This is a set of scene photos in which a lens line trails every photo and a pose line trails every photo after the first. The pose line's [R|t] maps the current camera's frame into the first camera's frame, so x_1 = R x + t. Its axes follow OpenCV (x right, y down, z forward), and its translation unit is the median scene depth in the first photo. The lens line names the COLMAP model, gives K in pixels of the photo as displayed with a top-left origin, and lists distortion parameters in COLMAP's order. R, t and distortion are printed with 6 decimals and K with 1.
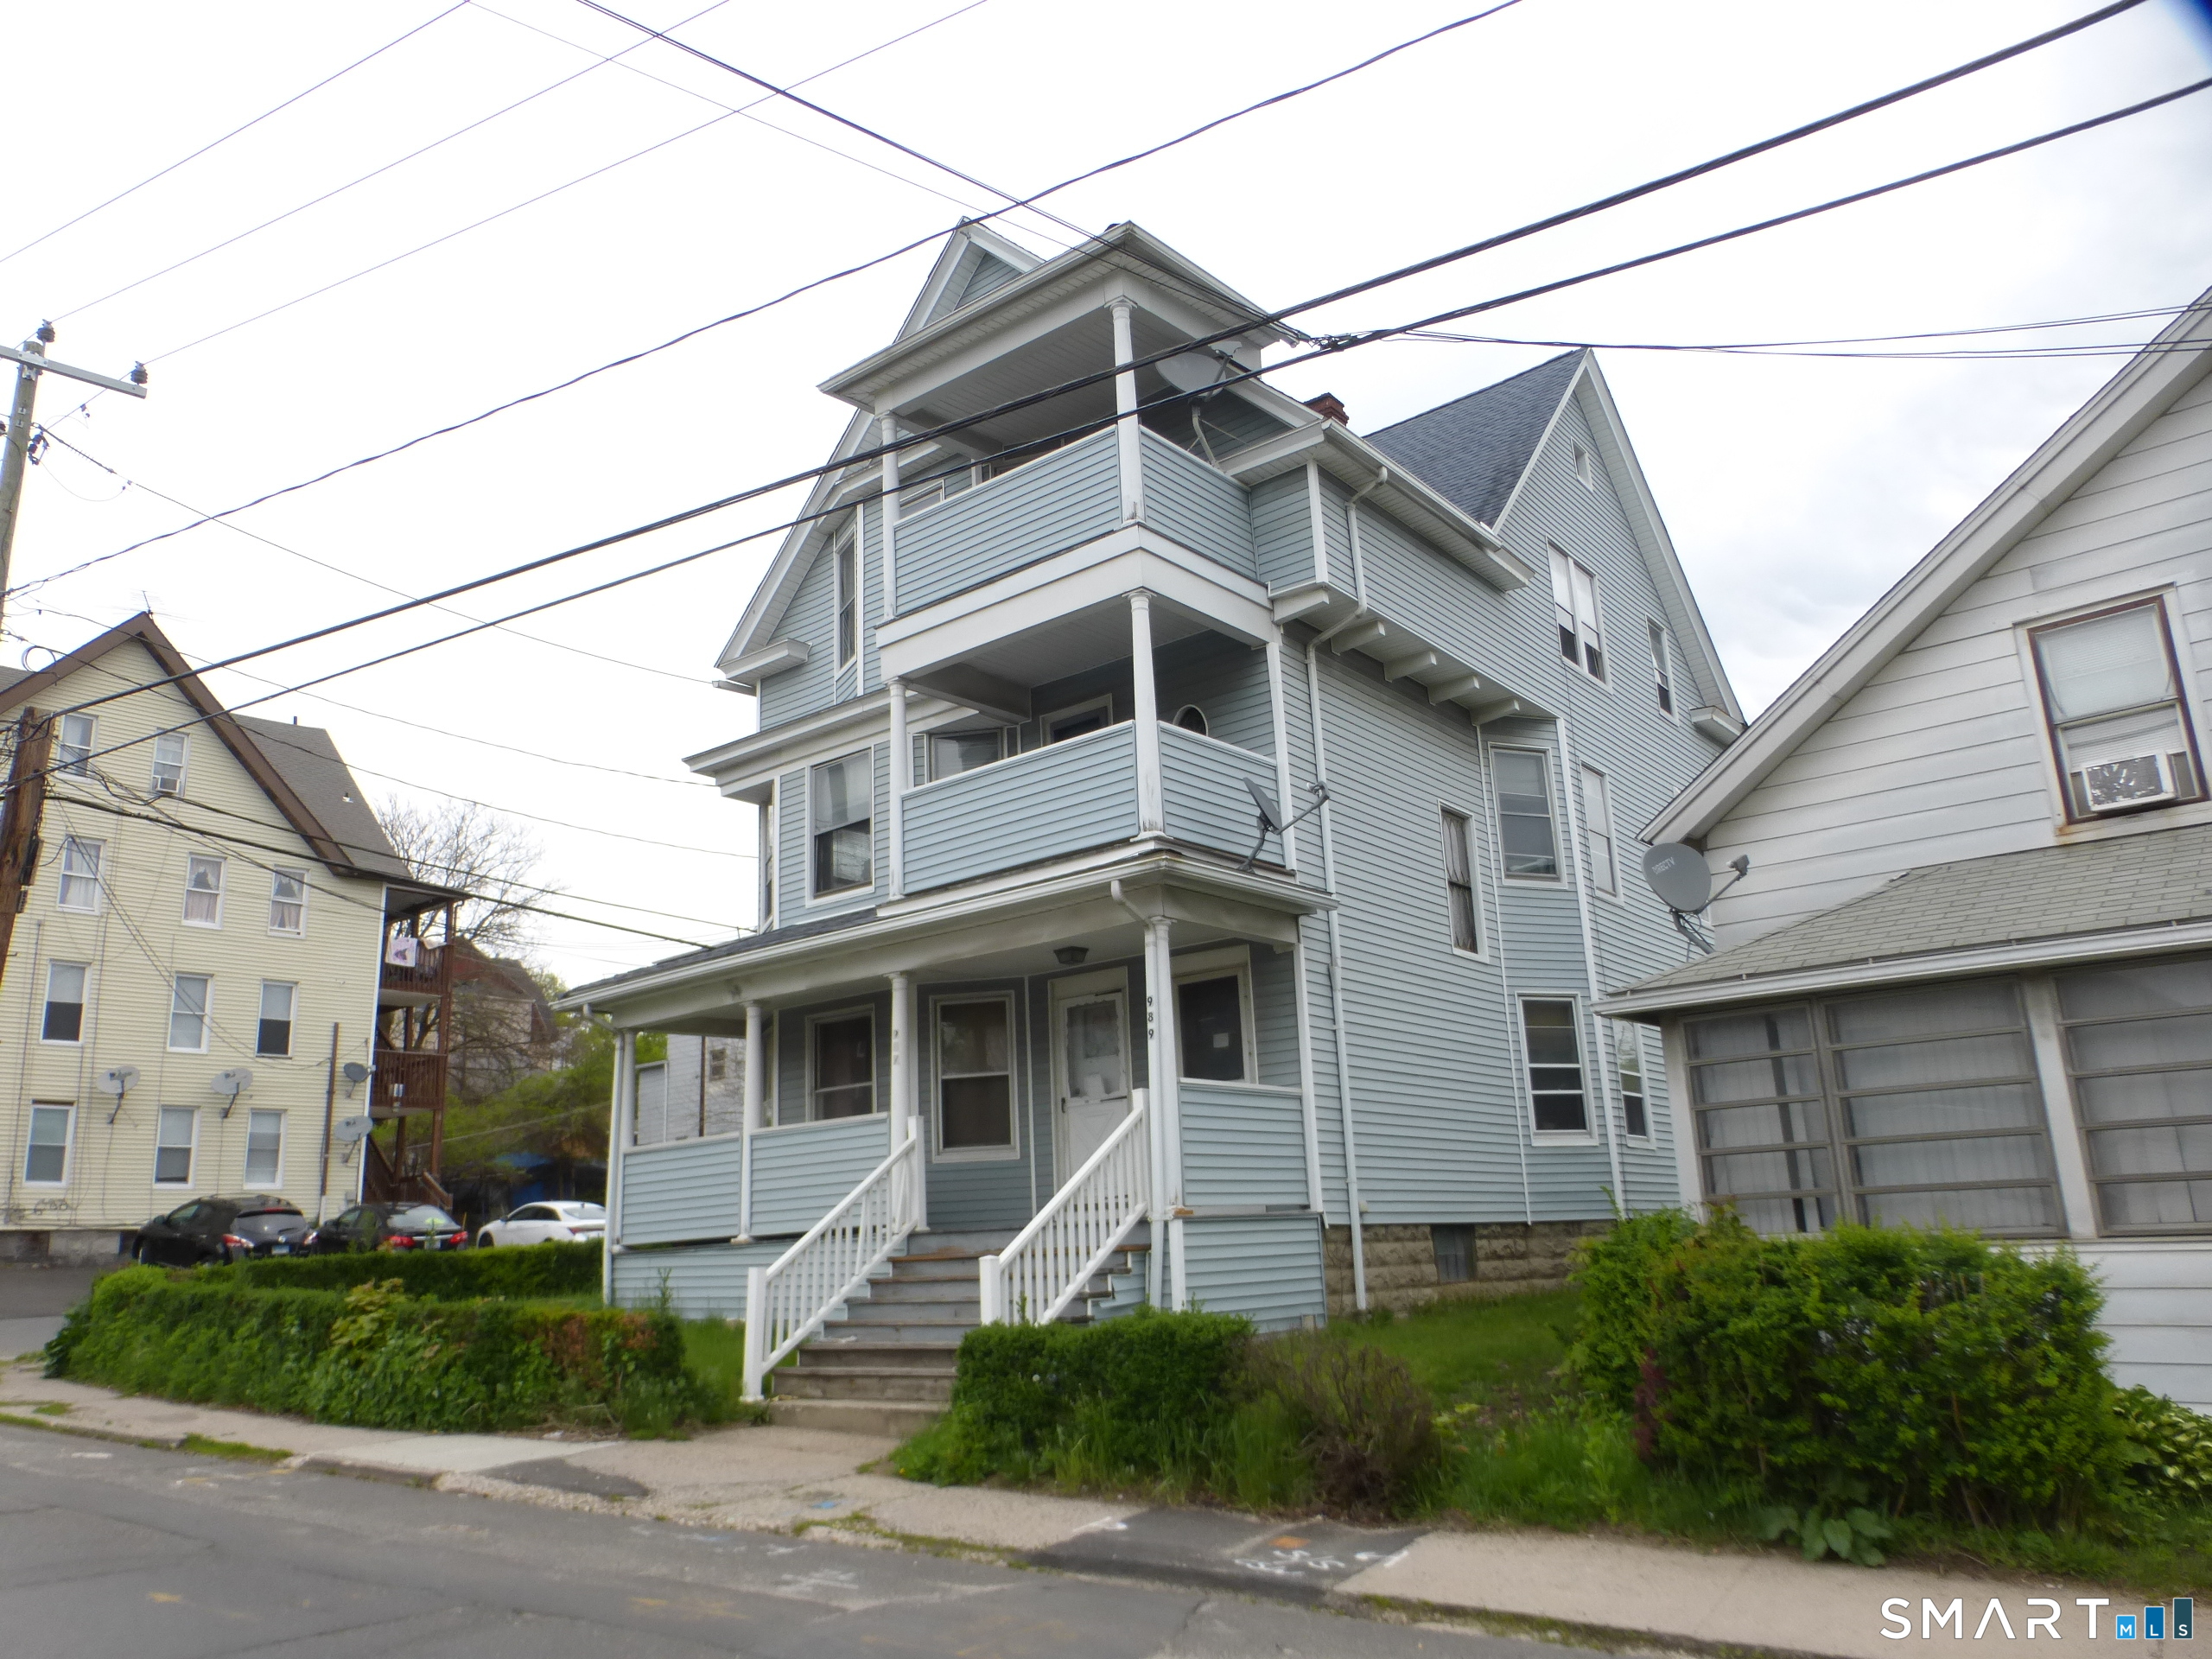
lens RADIAL K [[1565.5, 0, 1106.0], [0, 1565.5, 829.5], [0, 0, 1]] dist [-0.063041, -0.000556]
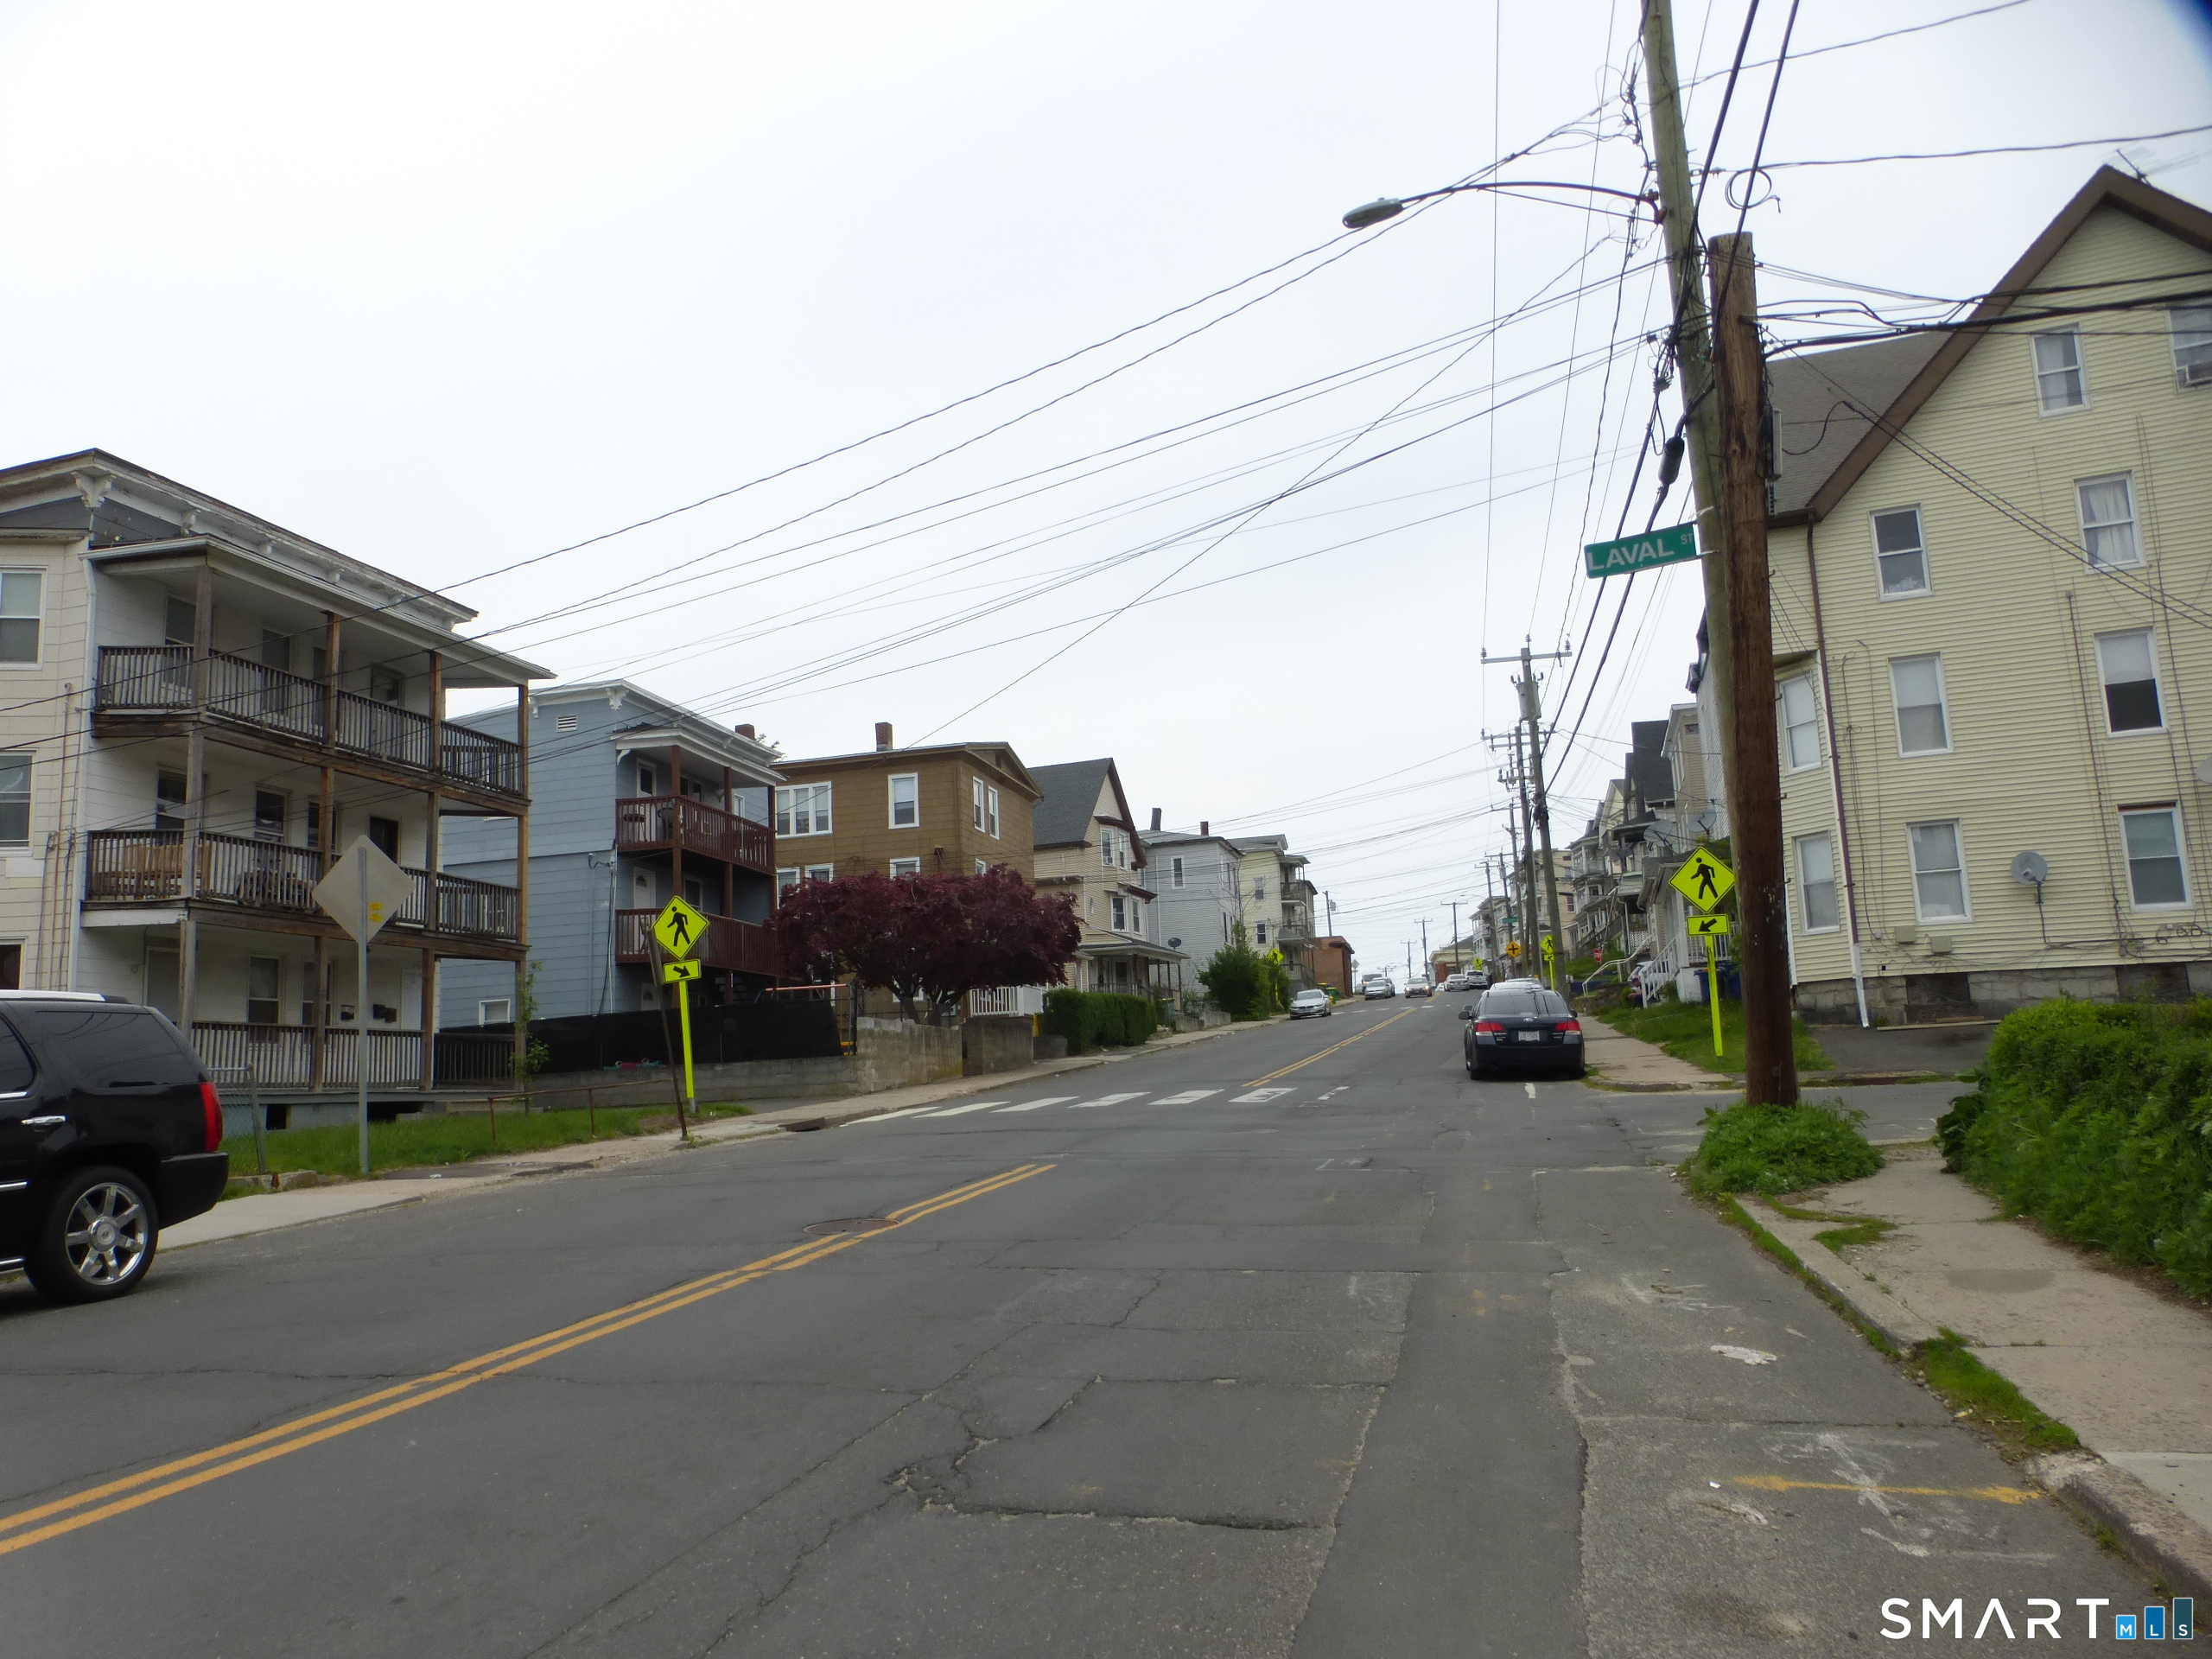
lens RADIAL K [[1536.3, 0, 1106.0], [0, 1536.3, 829.5], [0, 0, 1]] dist [0.001138, 0.001279]
pose [[0.272547, -0.110887, -0.955731, -0.074552], [0.267643, 0.962868, -0.035390, 0.075604], [0.924167, -0.246149, 0.292105, 0.258950]]
